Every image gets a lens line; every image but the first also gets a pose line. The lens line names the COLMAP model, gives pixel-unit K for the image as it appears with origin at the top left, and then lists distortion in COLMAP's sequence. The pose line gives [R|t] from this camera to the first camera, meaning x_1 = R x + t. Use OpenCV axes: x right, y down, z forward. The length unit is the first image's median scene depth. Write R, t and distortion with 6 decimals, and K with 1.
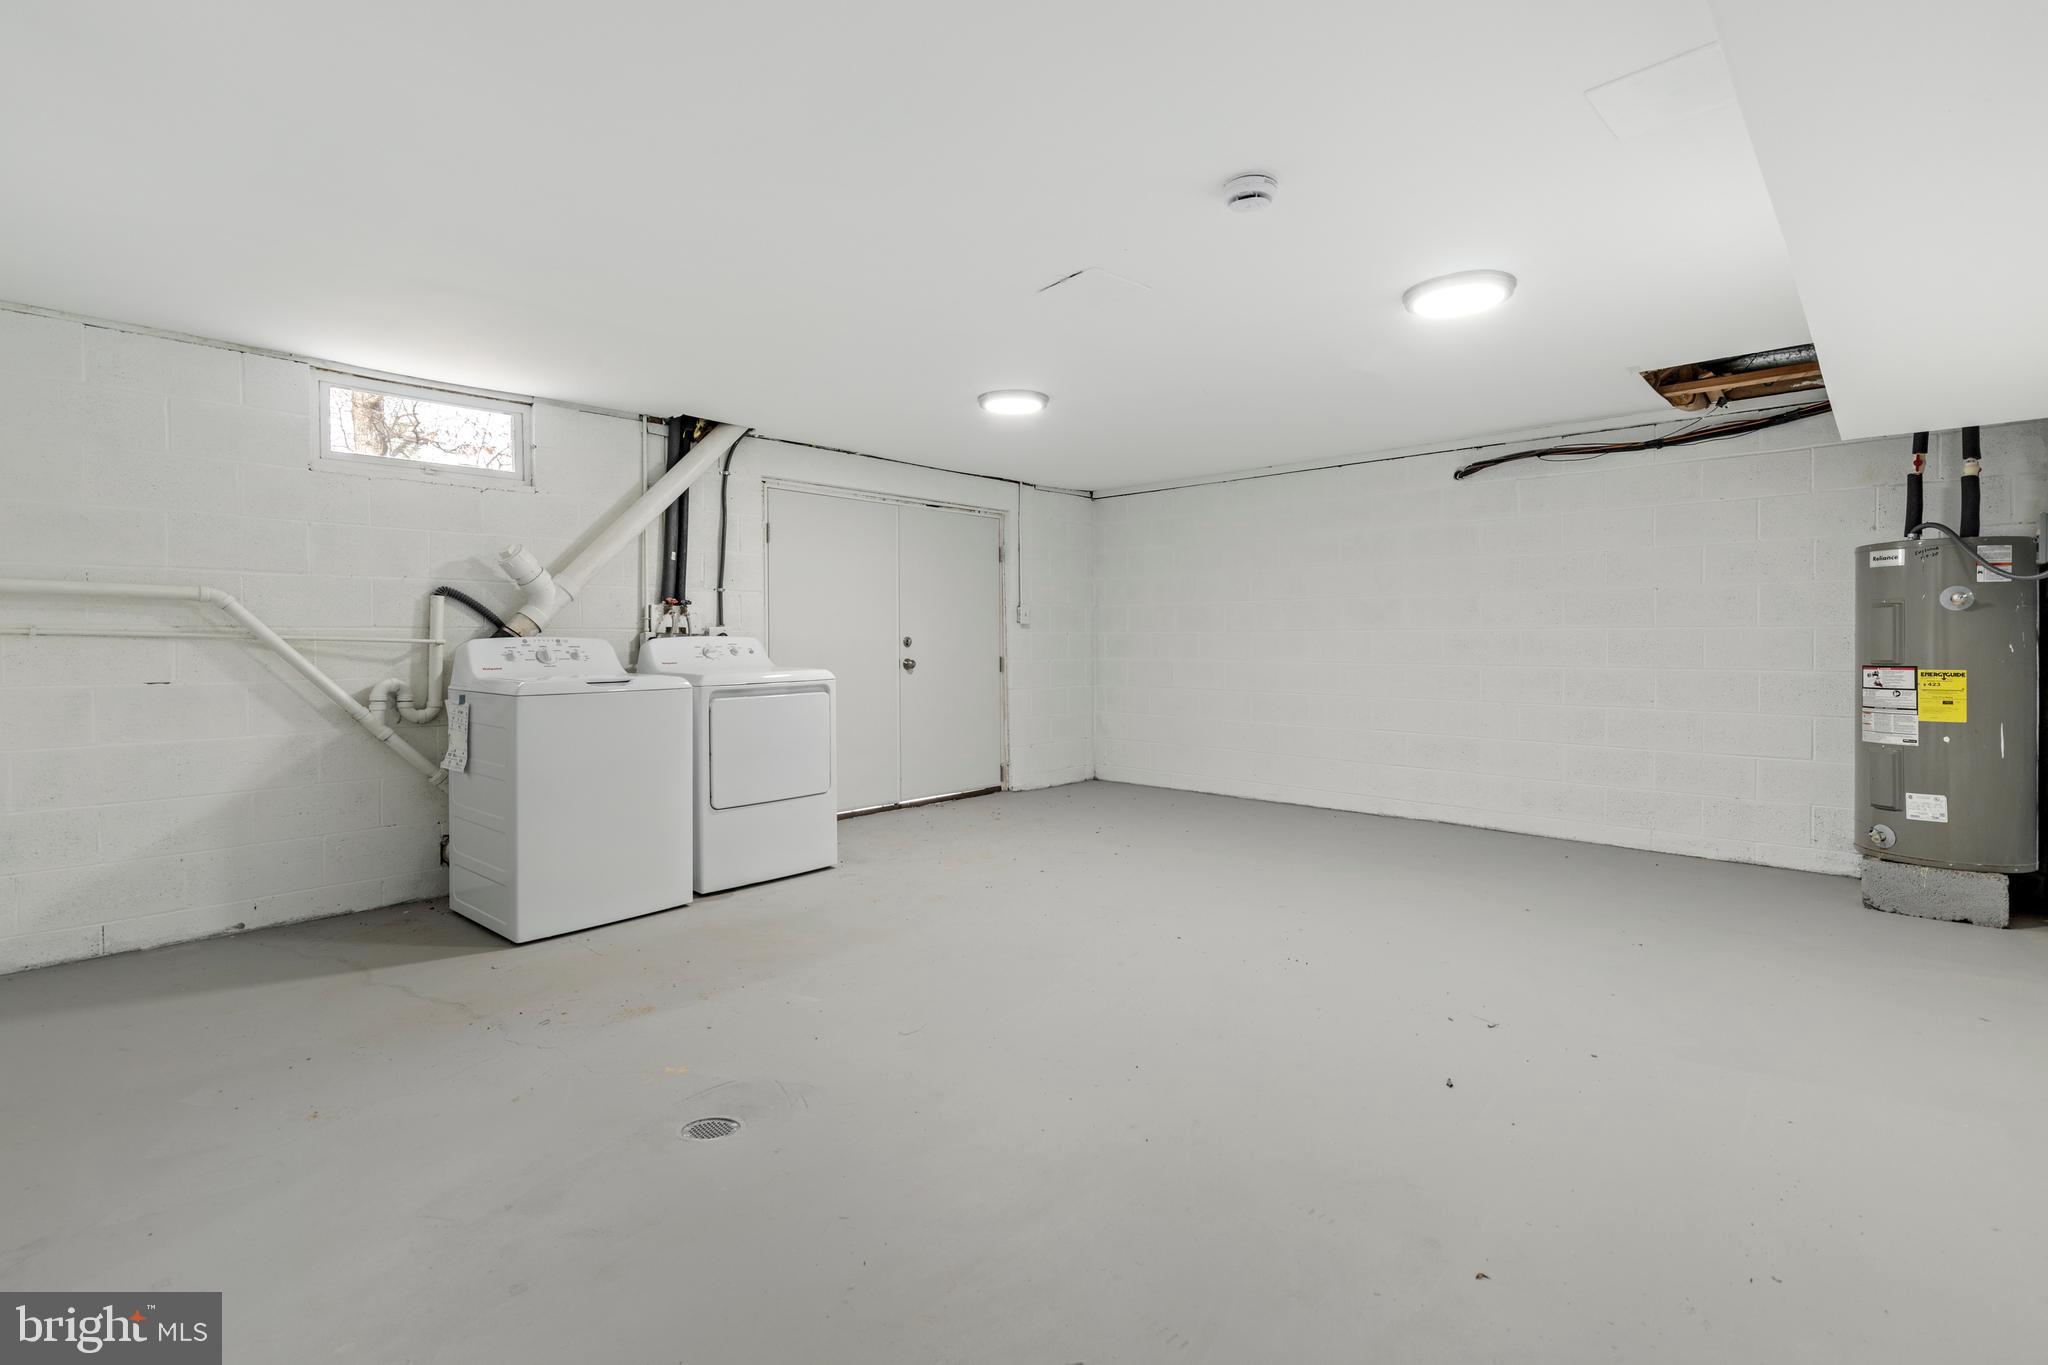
lens RADIAL K [[931.2, 0, 1026.3], [0, 931.2, 655.0], [0, 0, 1]] dist [0.000293, -0.000503]
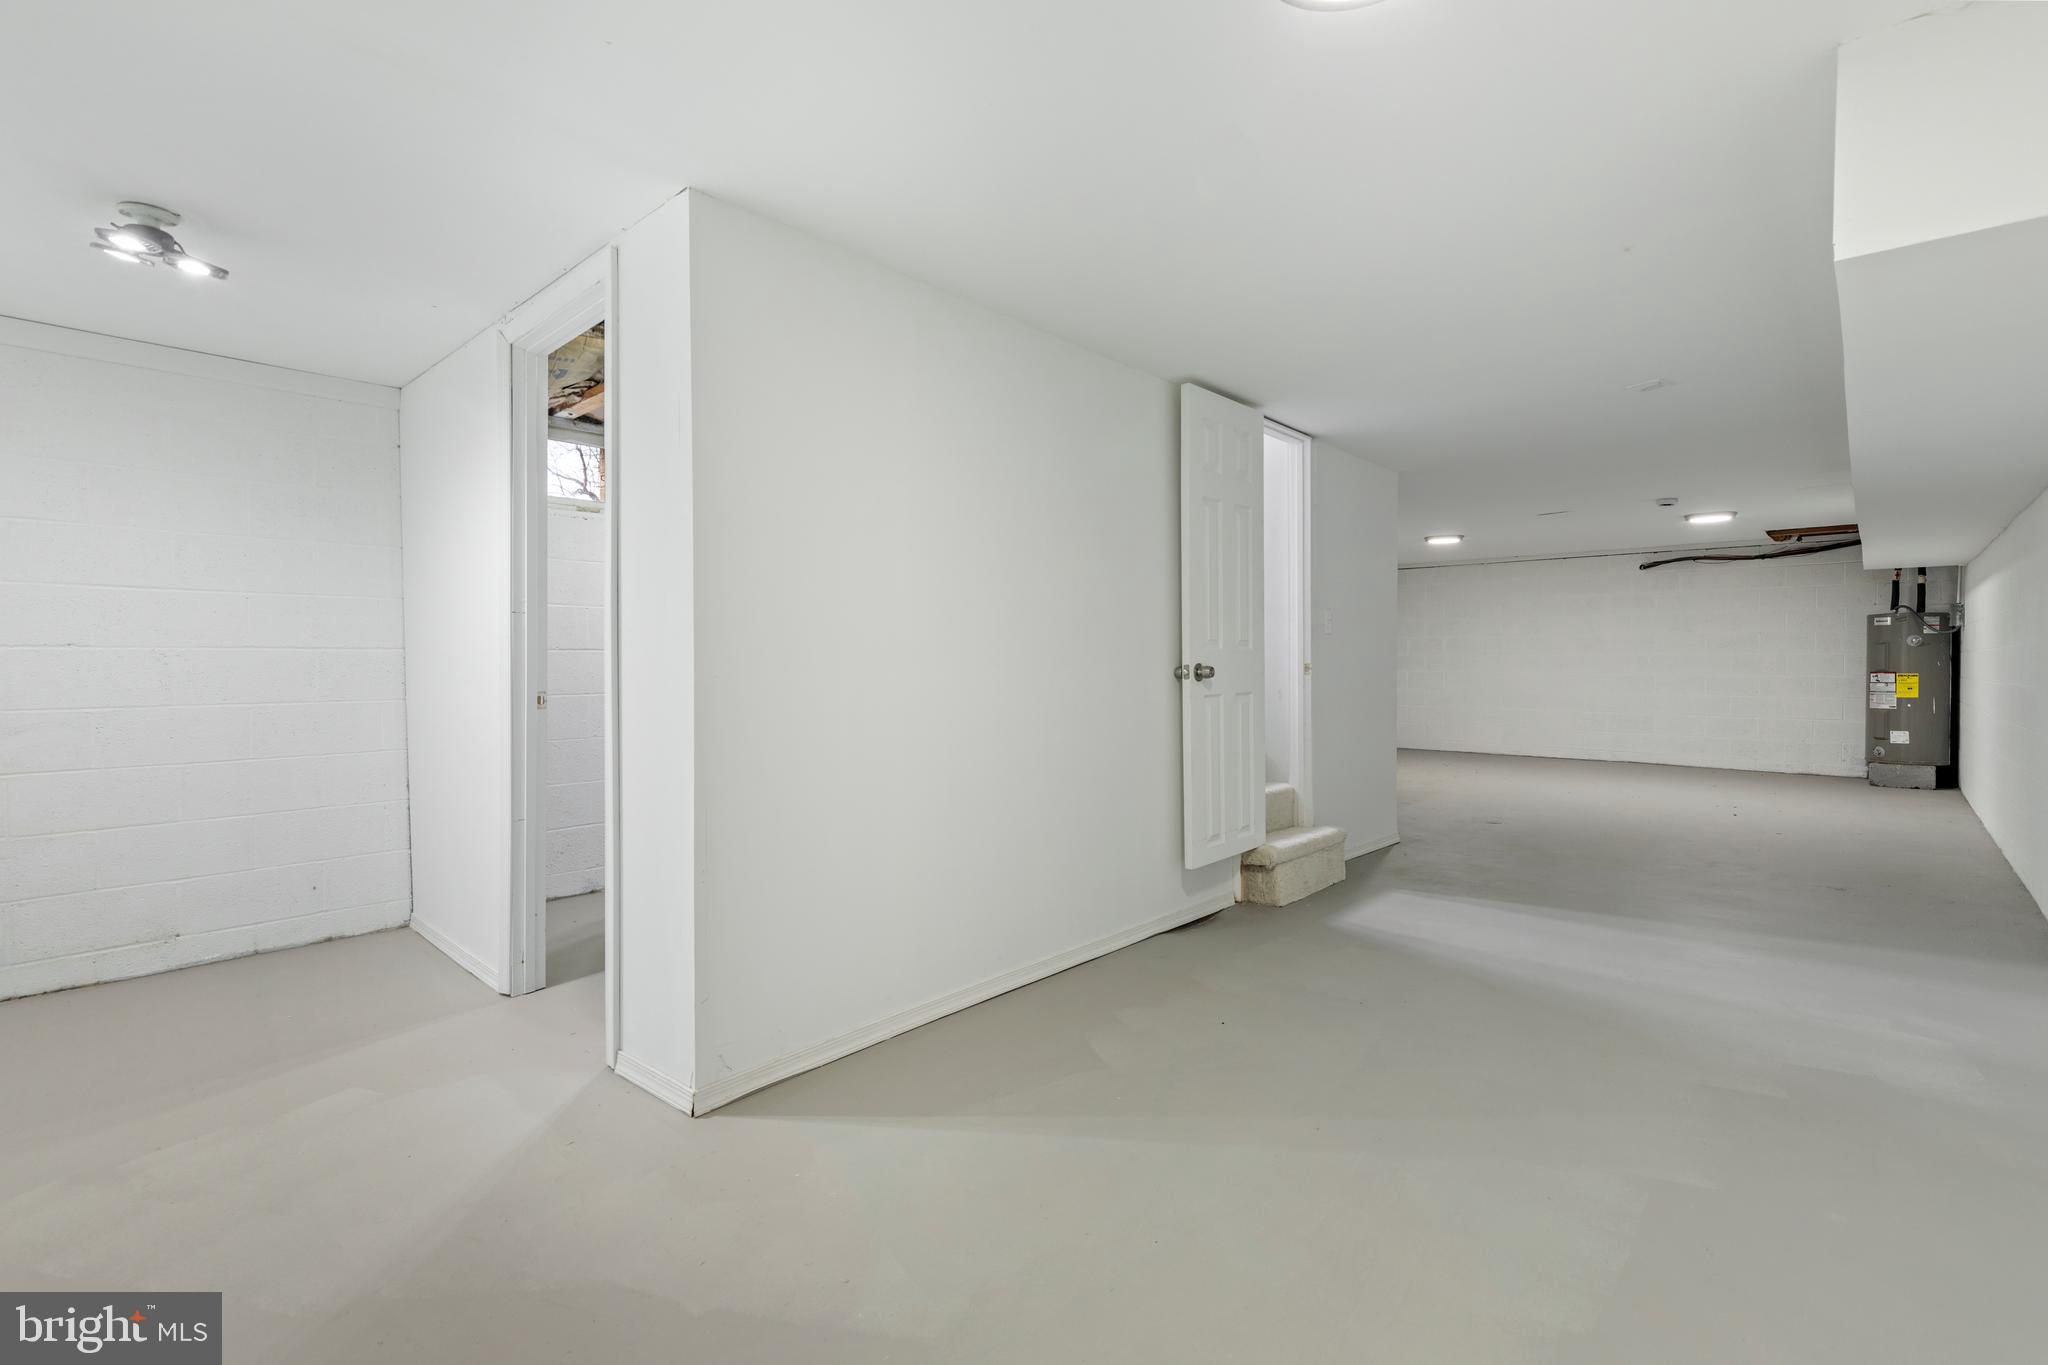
lens RADIAL K [[917.5, 0, 1024.0], [0, 917.5, 682.5], [0, 0, 1]] dist [-0.000922, -0.000242]
pose [[0.999999, 0.000346, 0.001682, -1.039481], [-0.000362, 0.999954, 0.009609, 0.016790], [-0.001679, -0.009610, 0.999952, -1.091469]]
